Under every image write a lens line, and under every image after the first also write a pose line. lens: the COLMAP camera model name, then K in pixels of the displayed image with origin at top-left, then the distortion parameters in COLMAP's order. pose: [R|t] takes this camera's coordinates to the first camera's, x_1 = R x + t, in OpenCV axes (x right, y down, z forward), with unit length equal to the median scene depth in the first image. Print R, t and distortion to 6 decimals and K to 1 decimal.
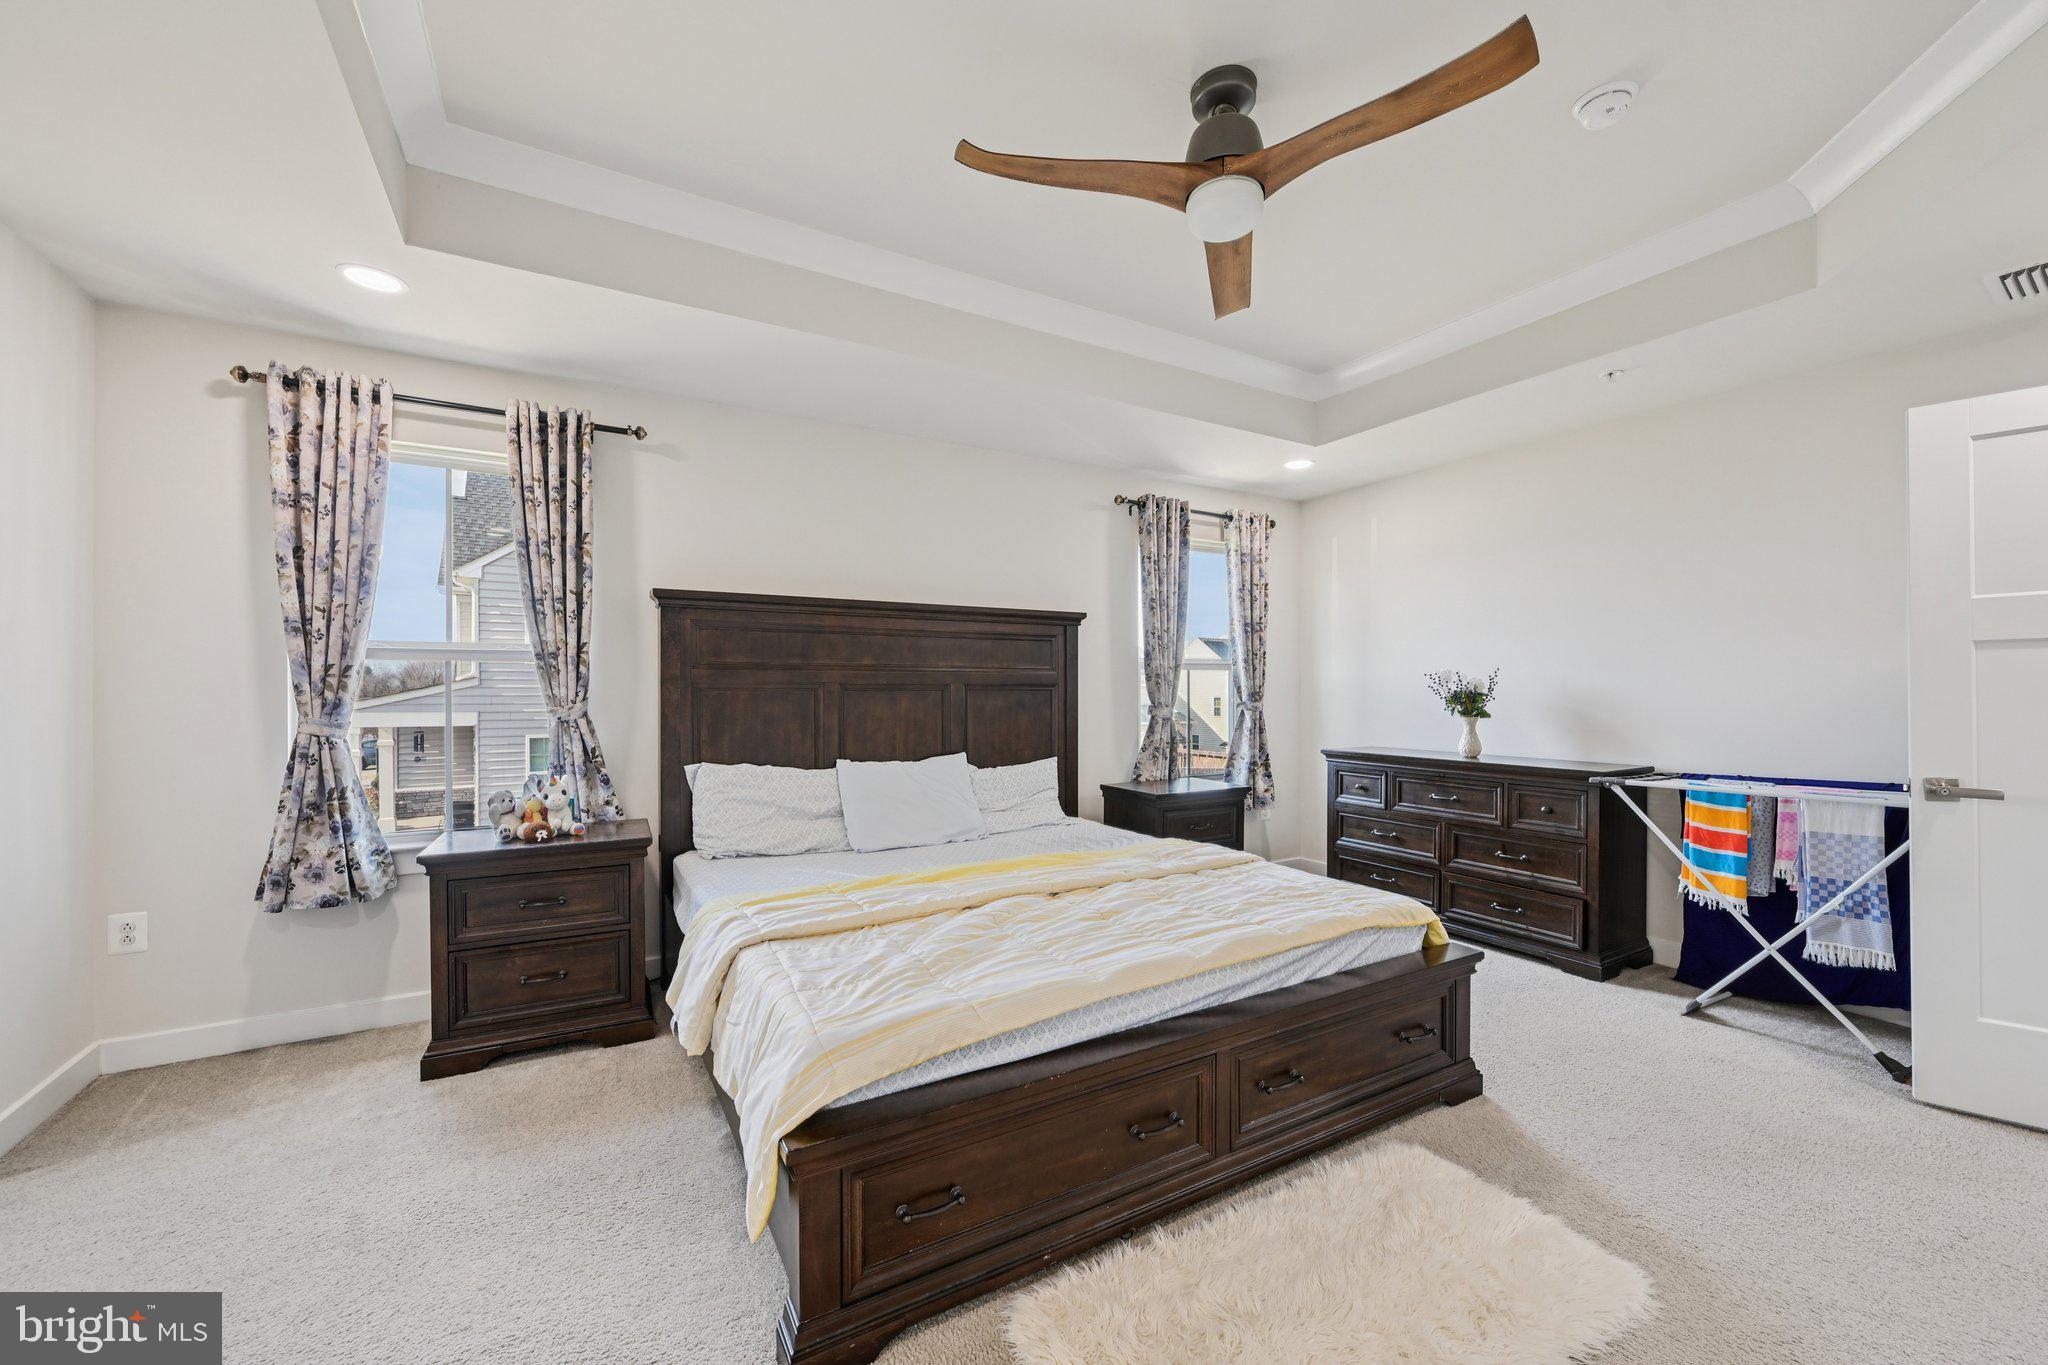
lens RADIAL K [[811.1, 0, 1035.0], [0, 811.1, 695.2], [0, 0, 1]] dist [0.003754, 0.000328]
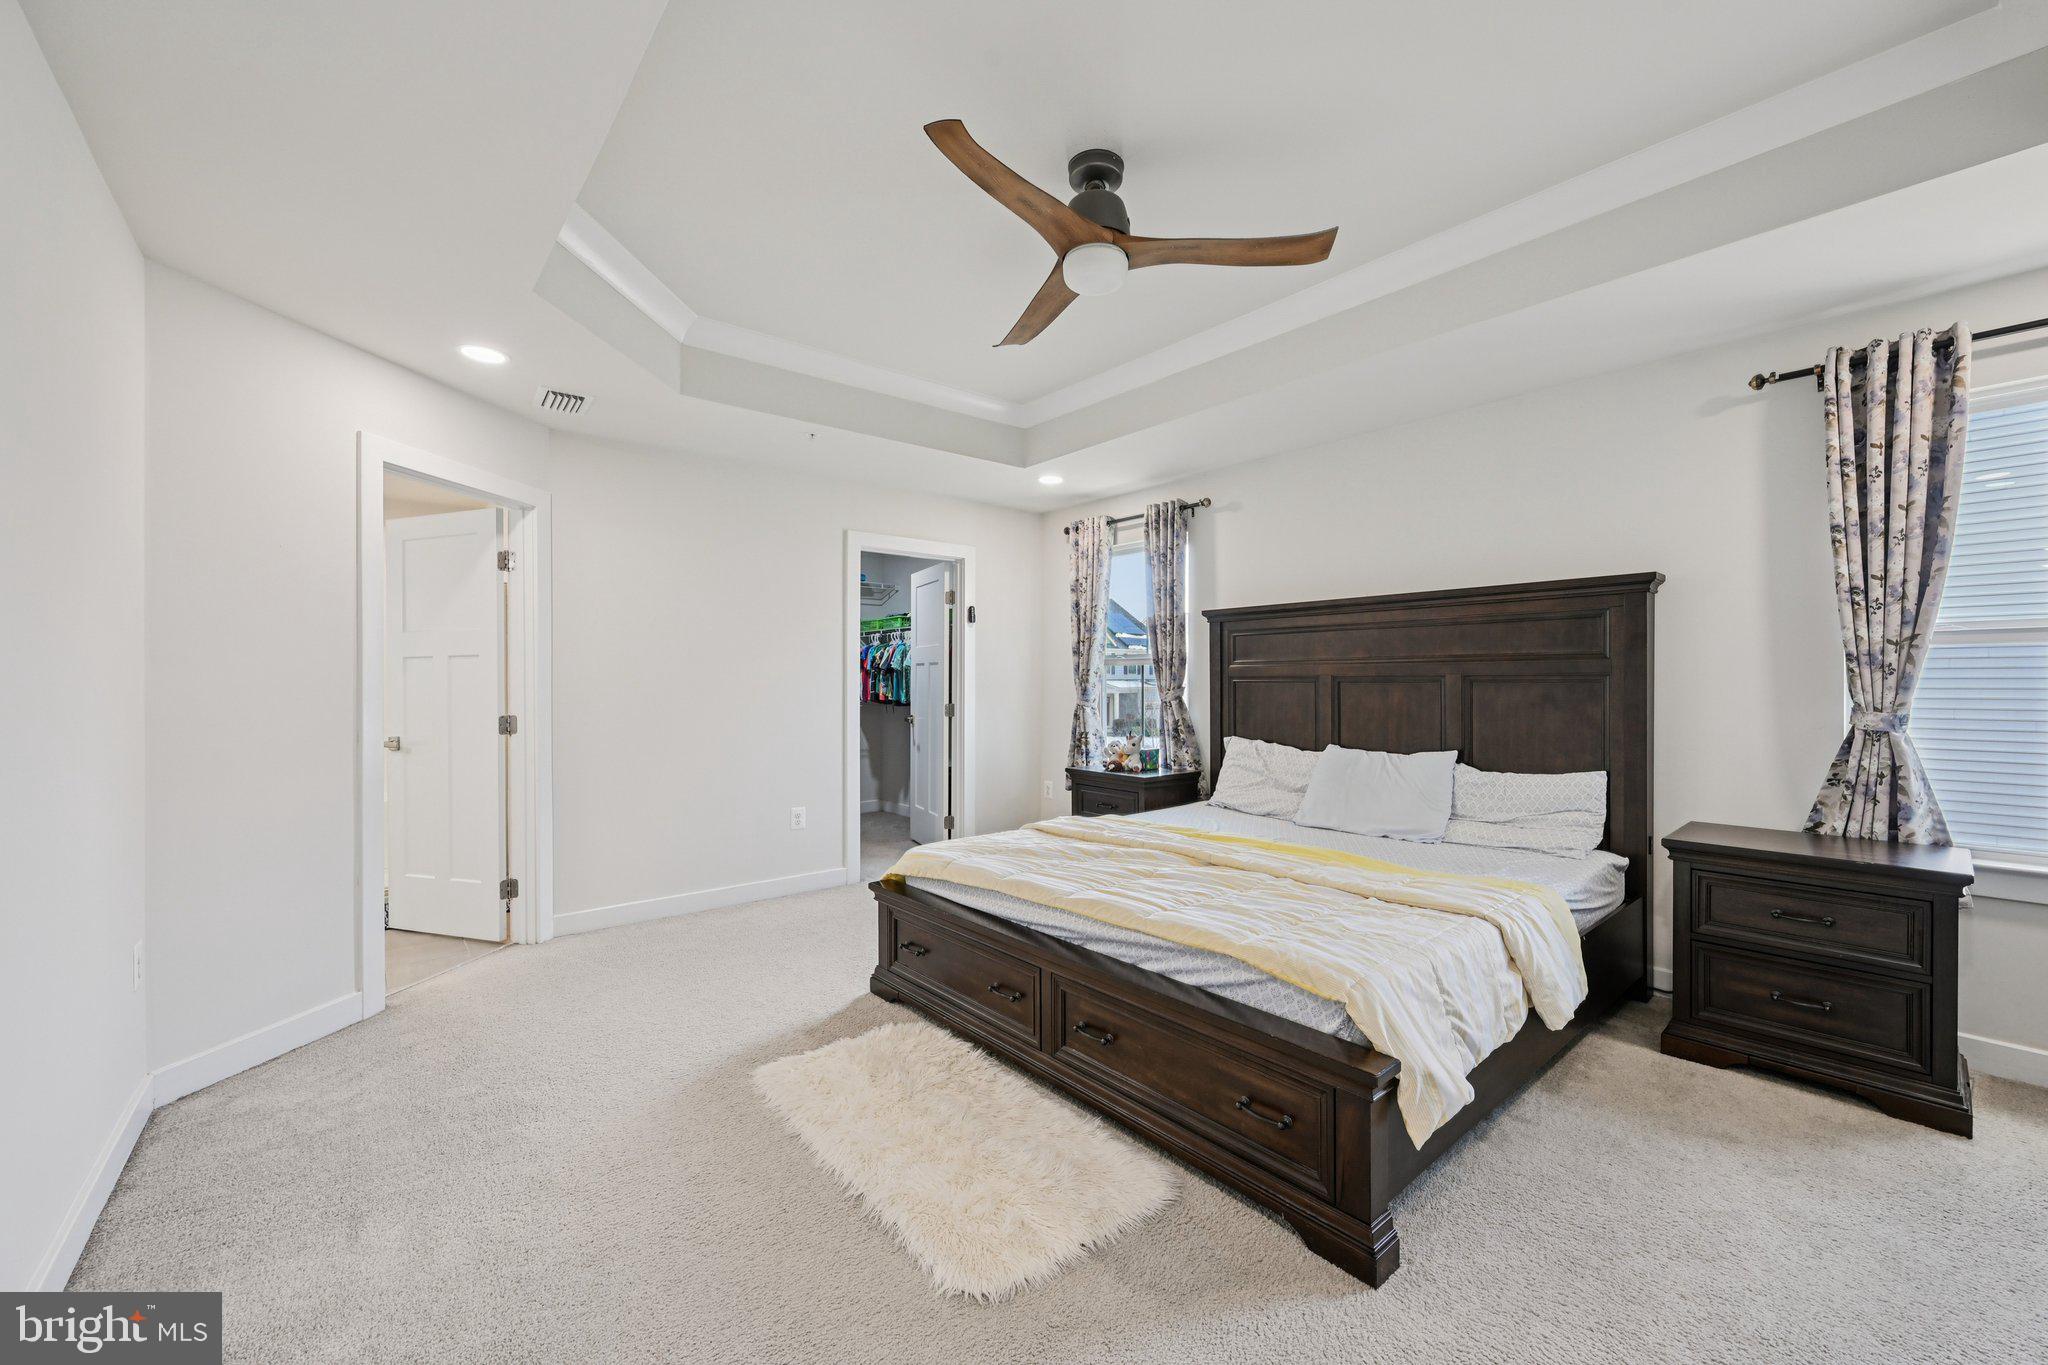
lens RADIAL K [[811.1, 0, 1034.0], [0, 811.1, 684.4], [0, 0, 1]] dist [0.003754, 0.000328]
pose [[0.168072, 0.002439, -0.985772, 0.917113], [-0.007570, 0.999971, 0.001183, -0.001257], [0.985746, 0.007263, 0.168085, 0.483786]]
